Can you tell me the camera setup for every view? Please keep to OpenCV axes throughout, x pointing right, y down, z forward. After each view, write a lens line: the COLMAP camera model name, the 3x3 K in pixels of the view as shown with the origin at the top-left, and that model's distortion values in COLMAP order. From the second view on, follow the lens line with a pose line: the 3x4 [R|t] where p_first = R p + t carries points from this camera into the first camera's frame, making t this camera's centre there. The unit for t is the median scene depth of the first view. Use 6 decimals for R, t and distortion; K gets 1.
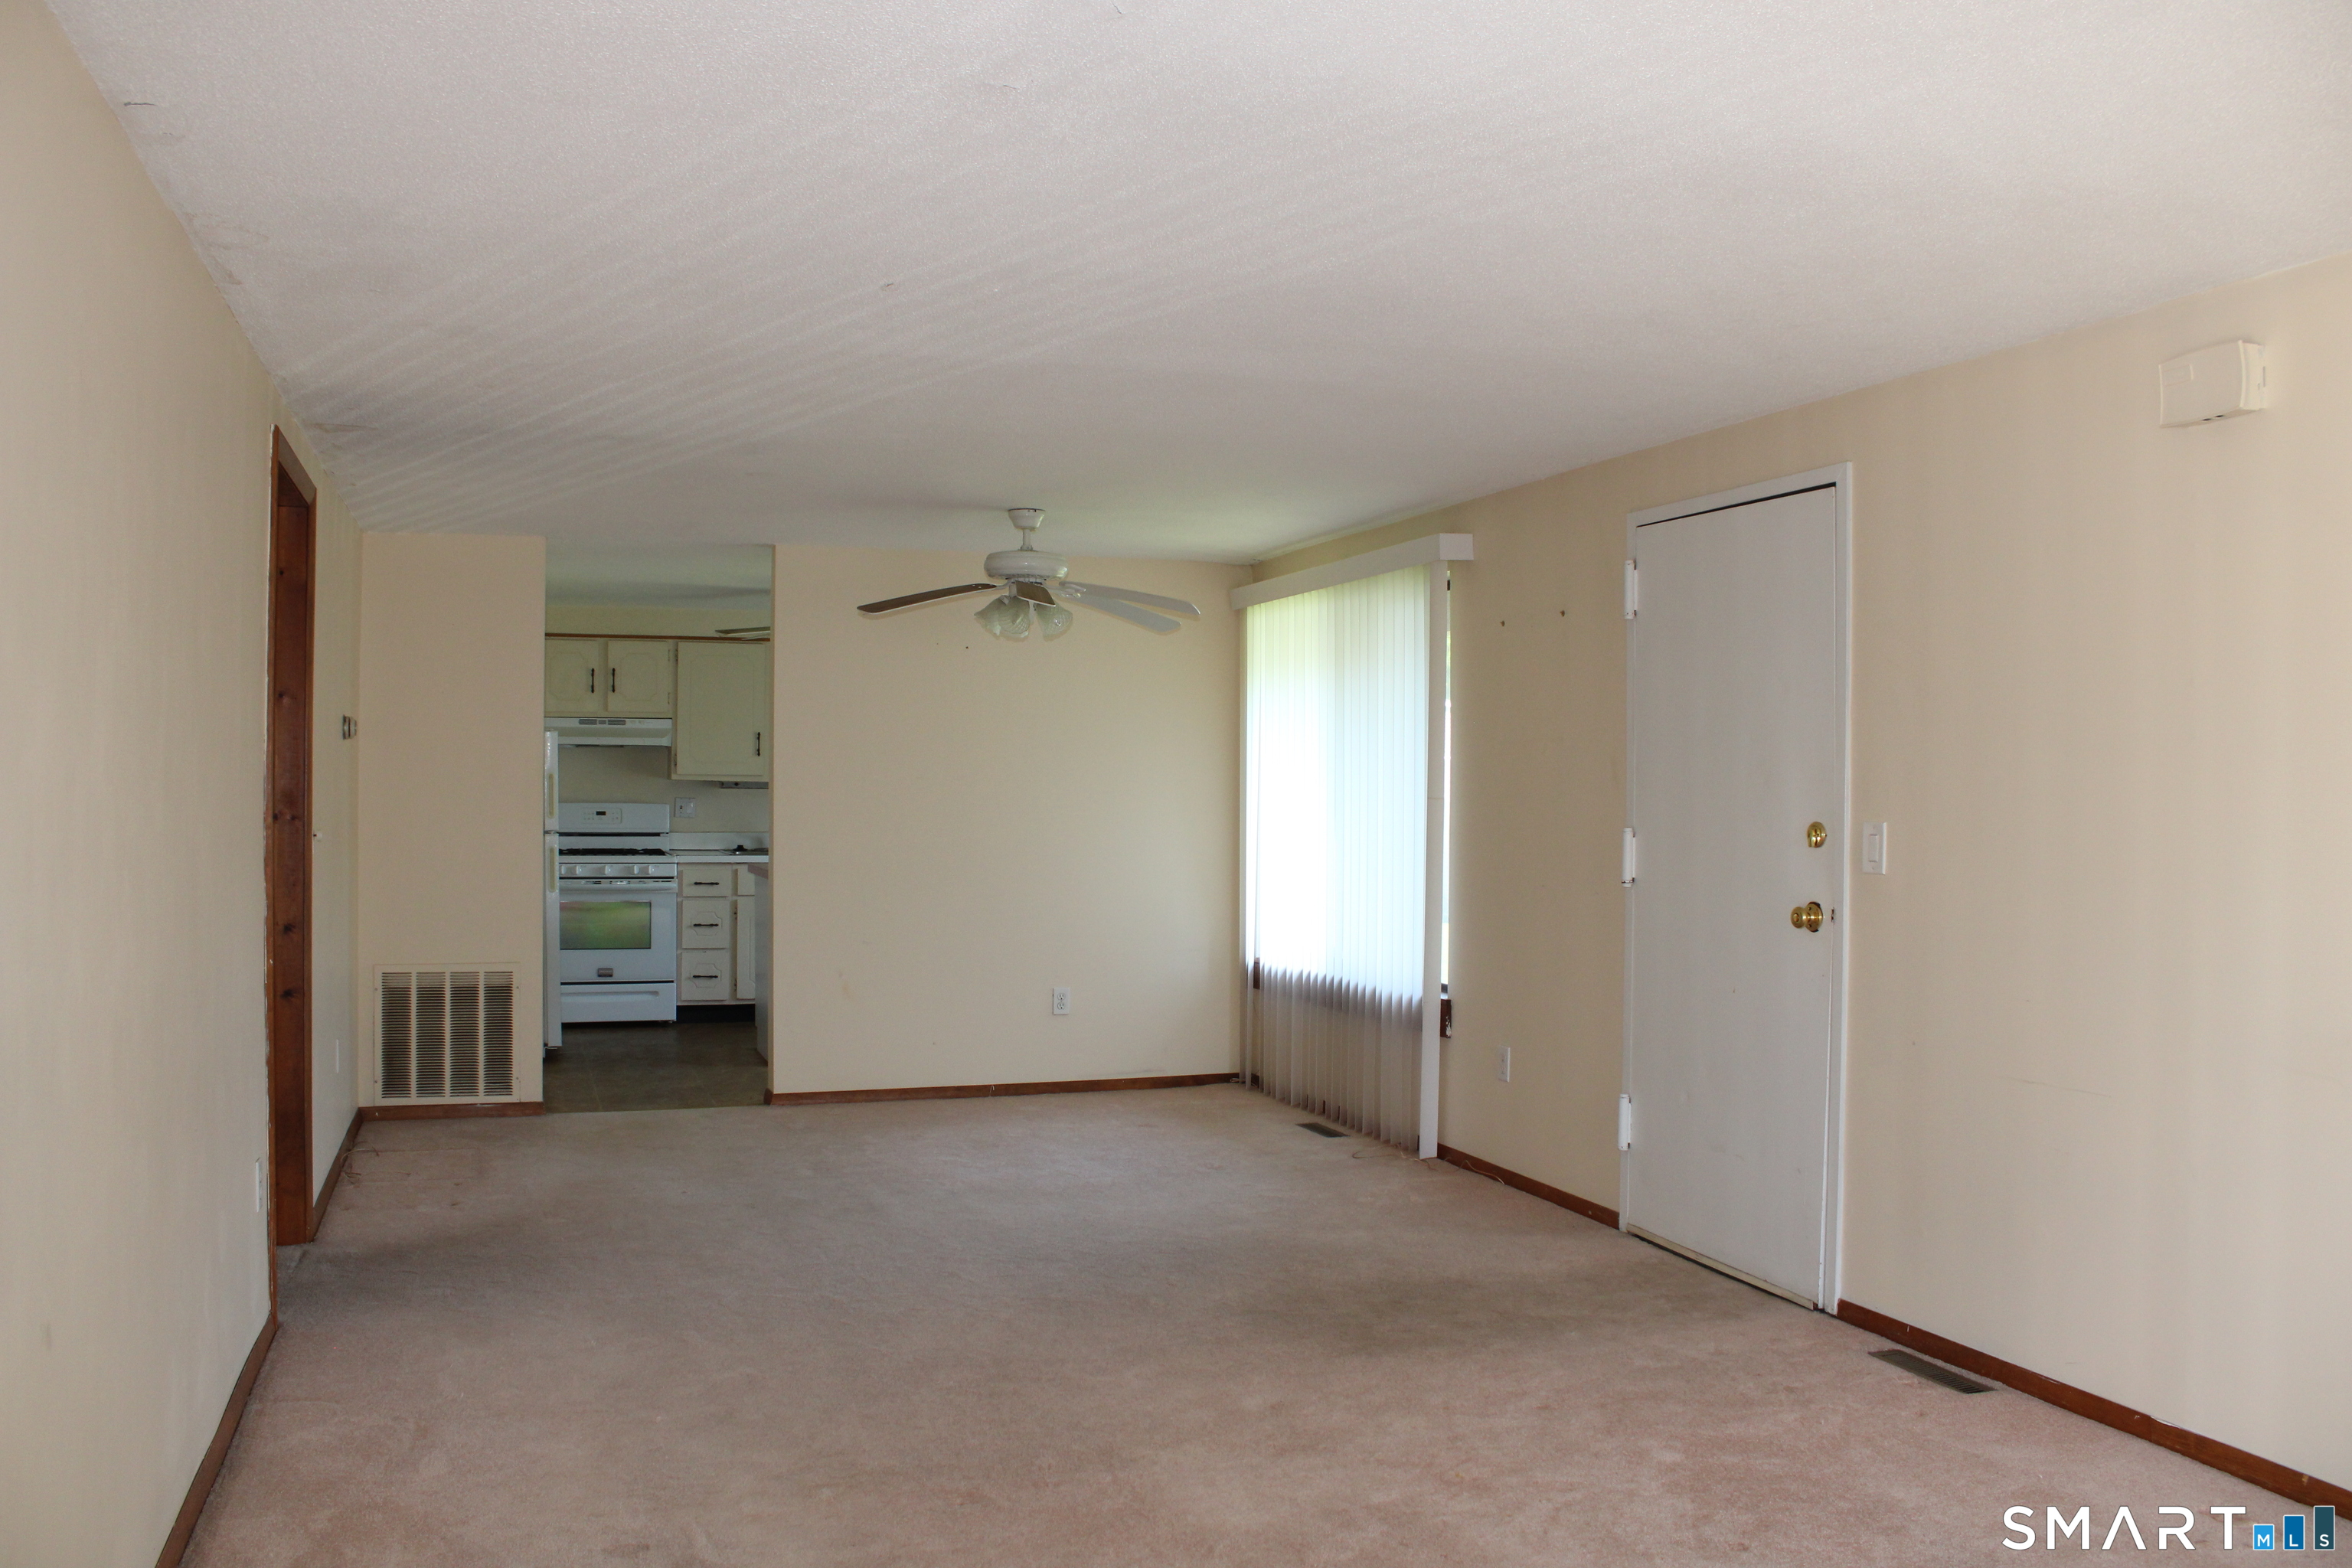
lens RADIAL K [[1974.9, 0, 1163.2], [0, 1974.9, 796.7], [0, 0, 1]] dist [-0.095499, 0.033740]
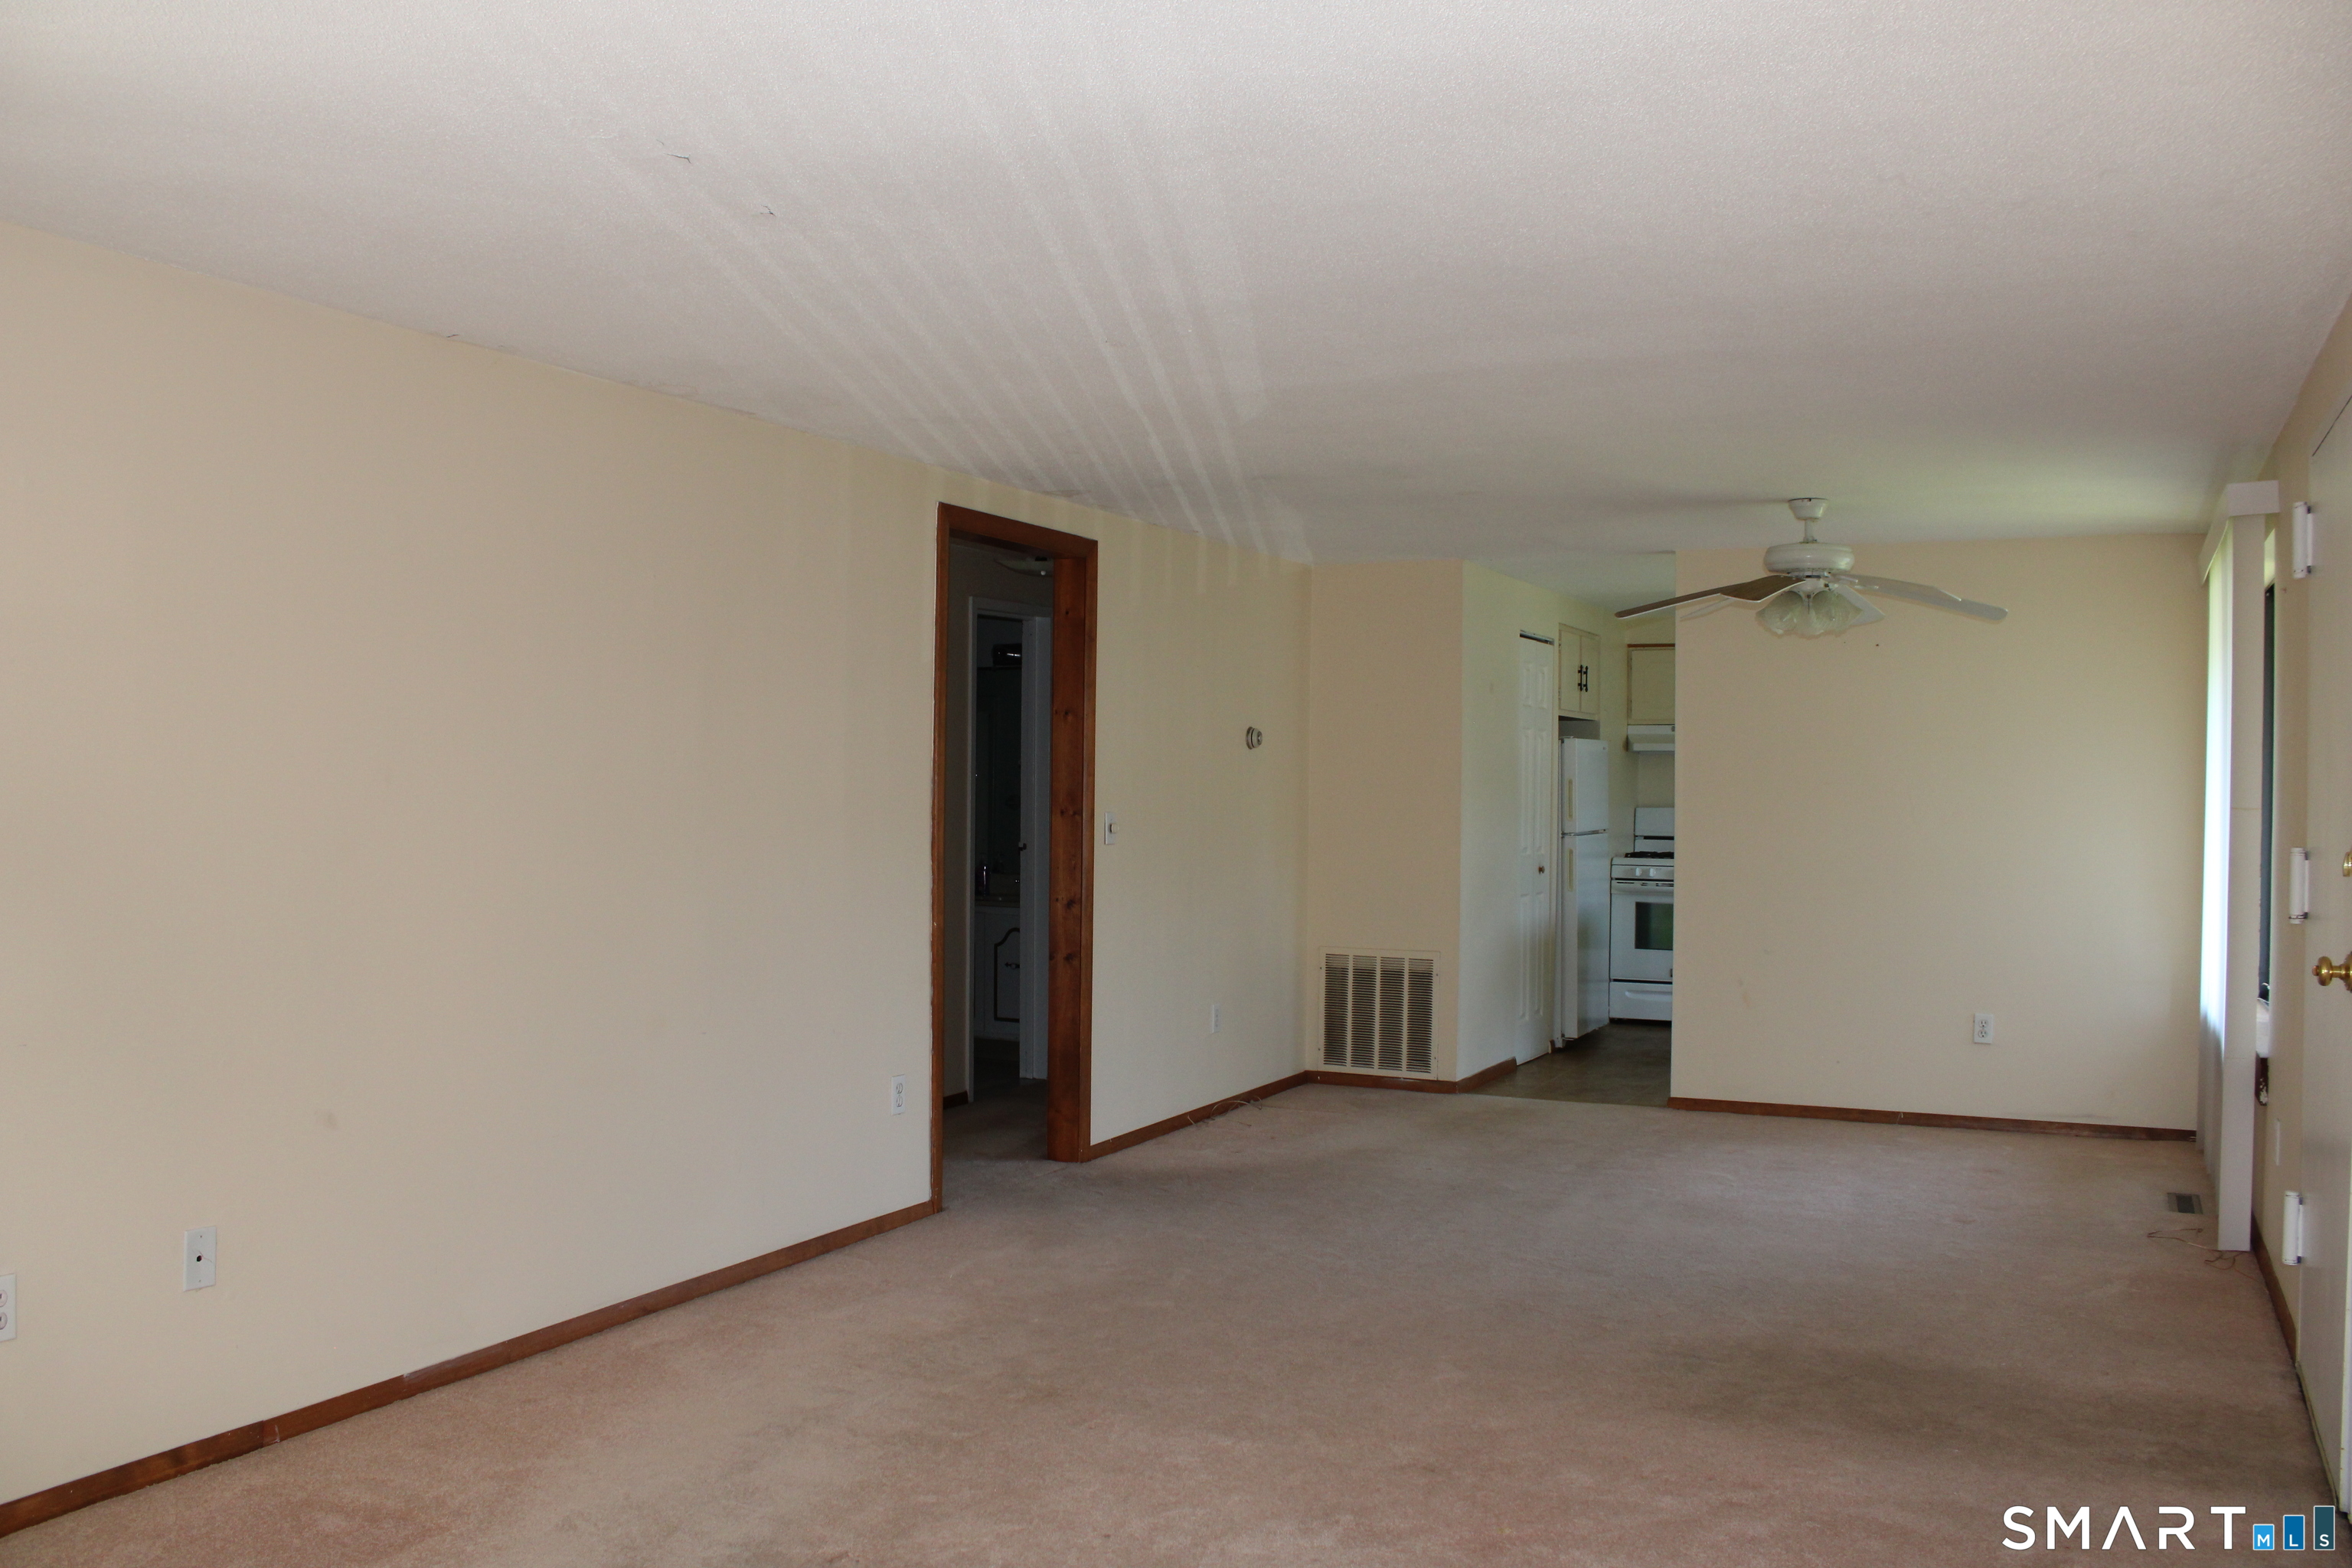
lens RADIAL K [[1974.9, 0, 1156.6], [0, 1974.9, 778.3], [0, 0, 1]] dist [-0.095499, 0.033740]
pose [[0.725453, -0.000278, -0.688272, 0.312101], [-0.009199, 0.999907, -0.010099, 0.000835], [0.688211, 0.013658, 0.725382, 0.095040]]
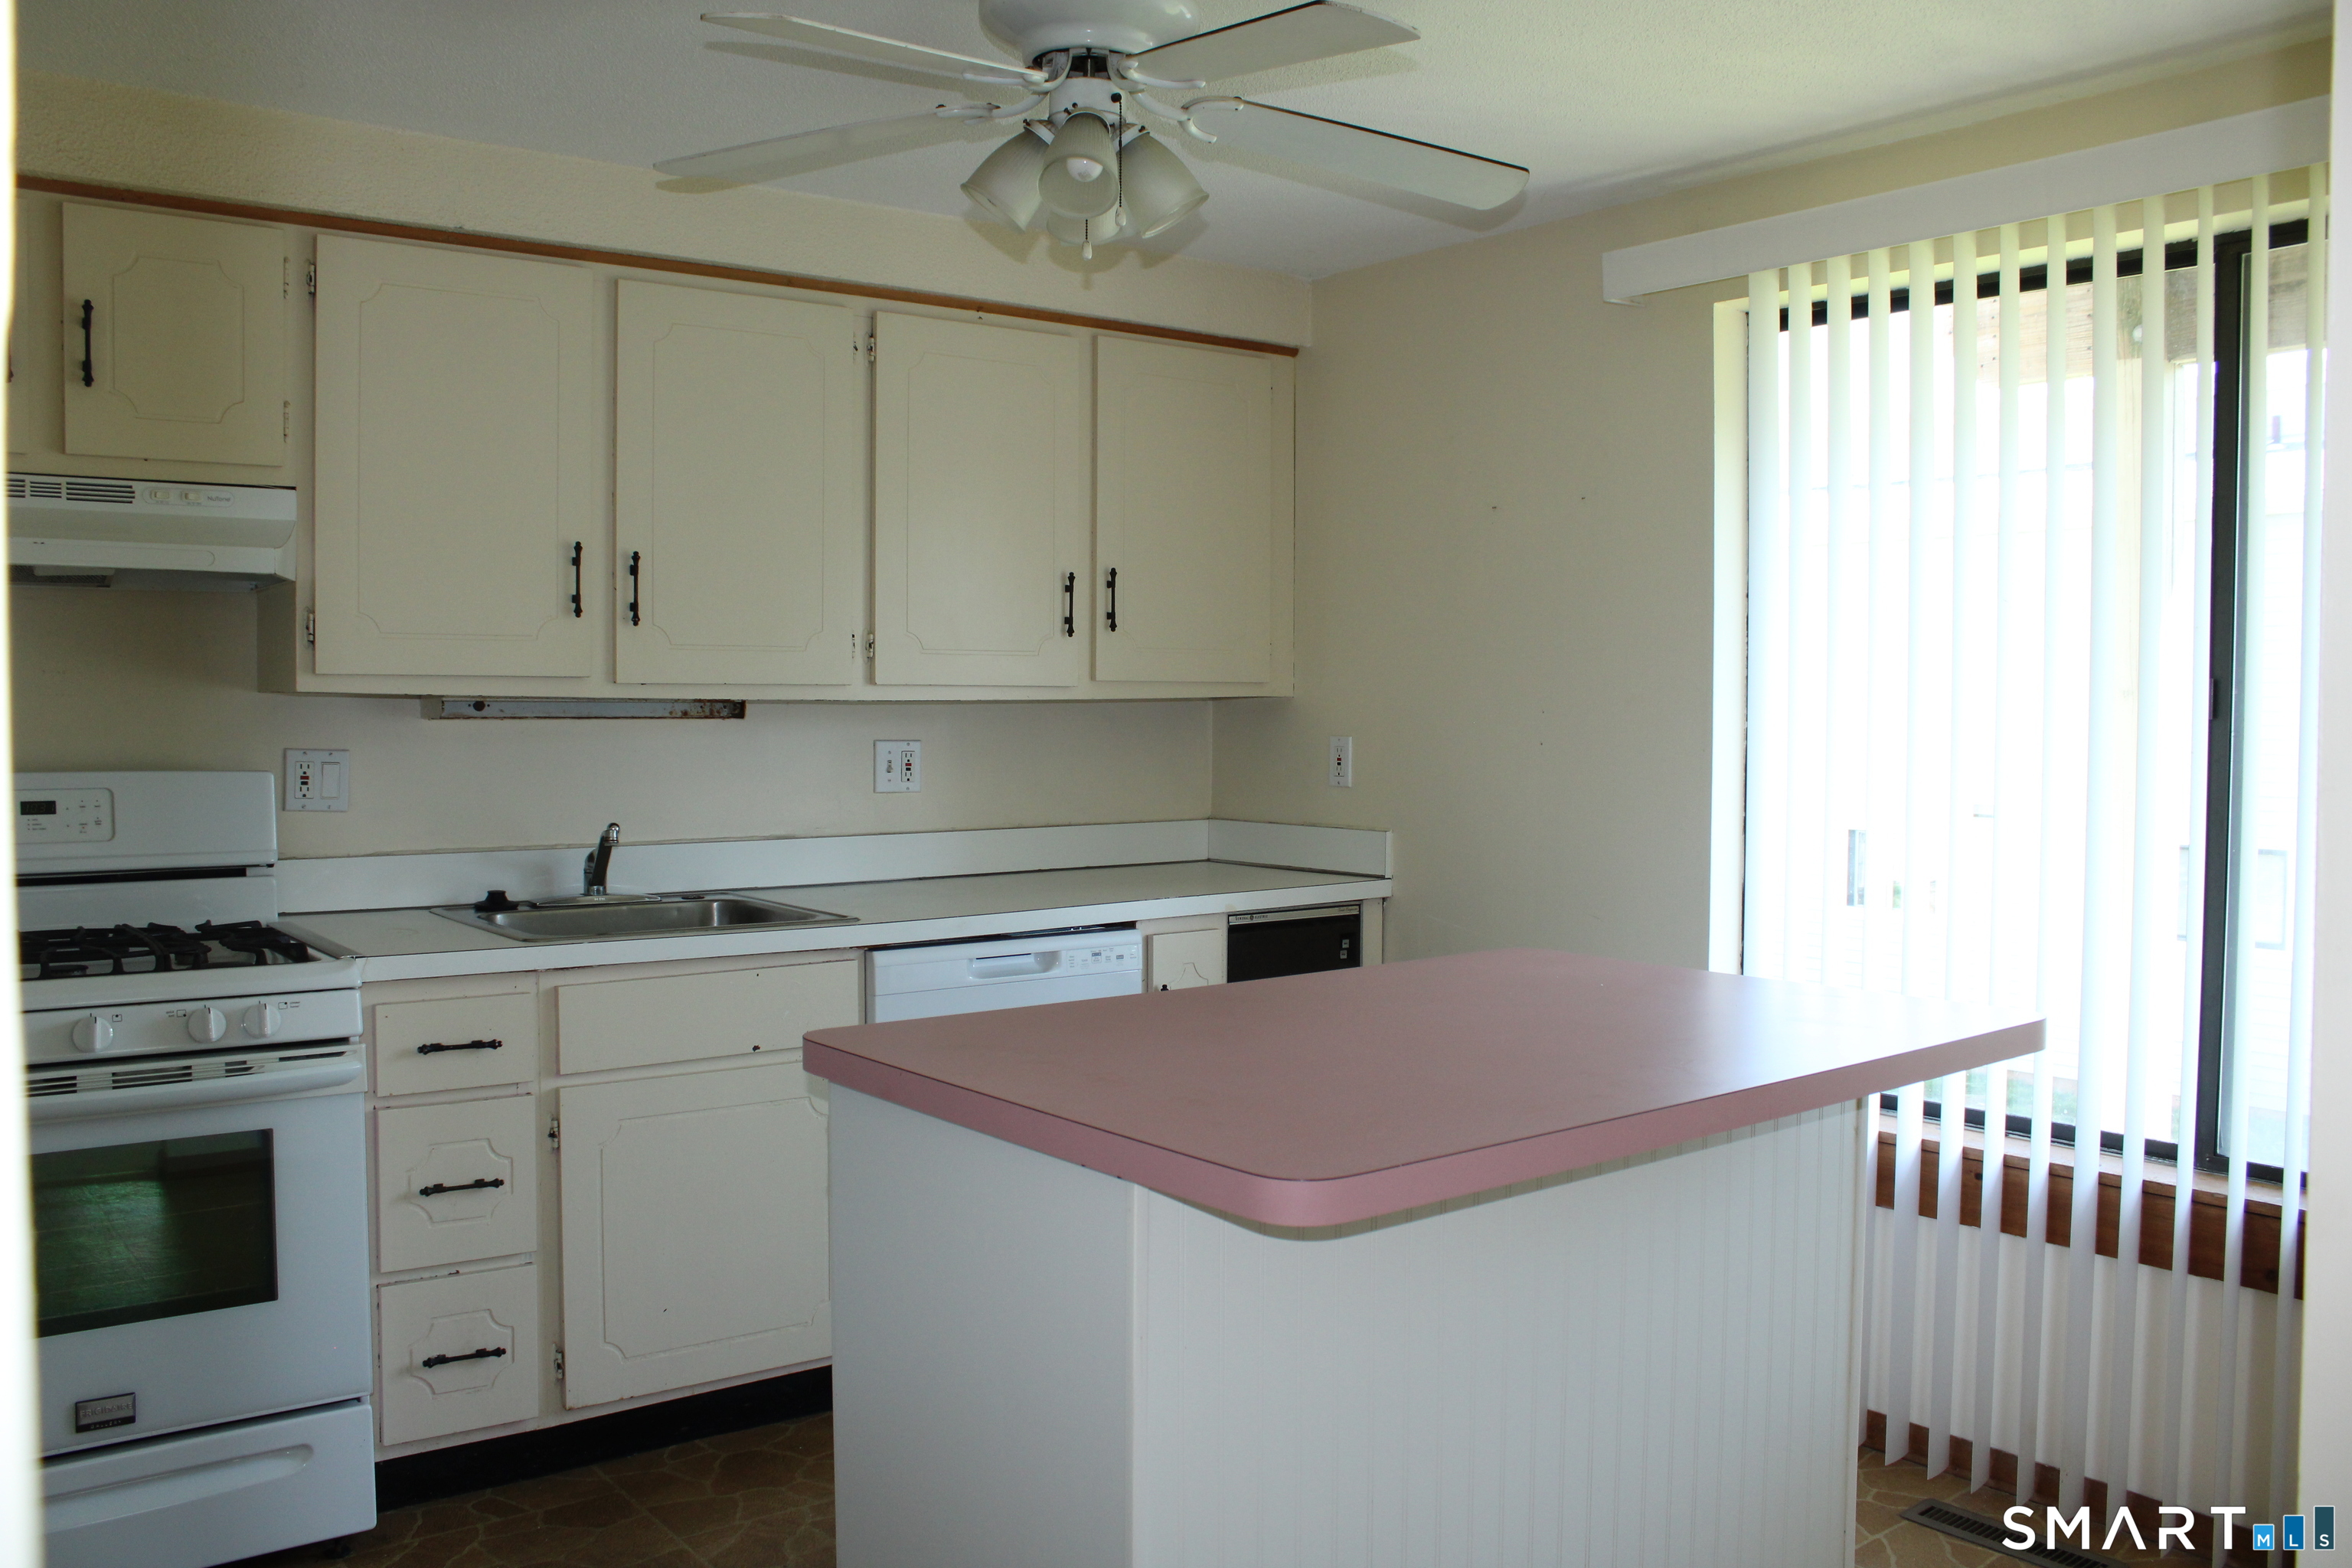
lens RADIAL K [[1974.9, 0, 1170.9], [0, 1974.9, 764.9], [0, 0, 1]] dist [-0.095499, 0.033740]
pose [[0.940242, -0.014370, 0.340205, -0.285449], [0.002097, 0.999335, 0.036415, -0.010233], [-0.340502, -0.033526, 0.939646, 0.854602]]
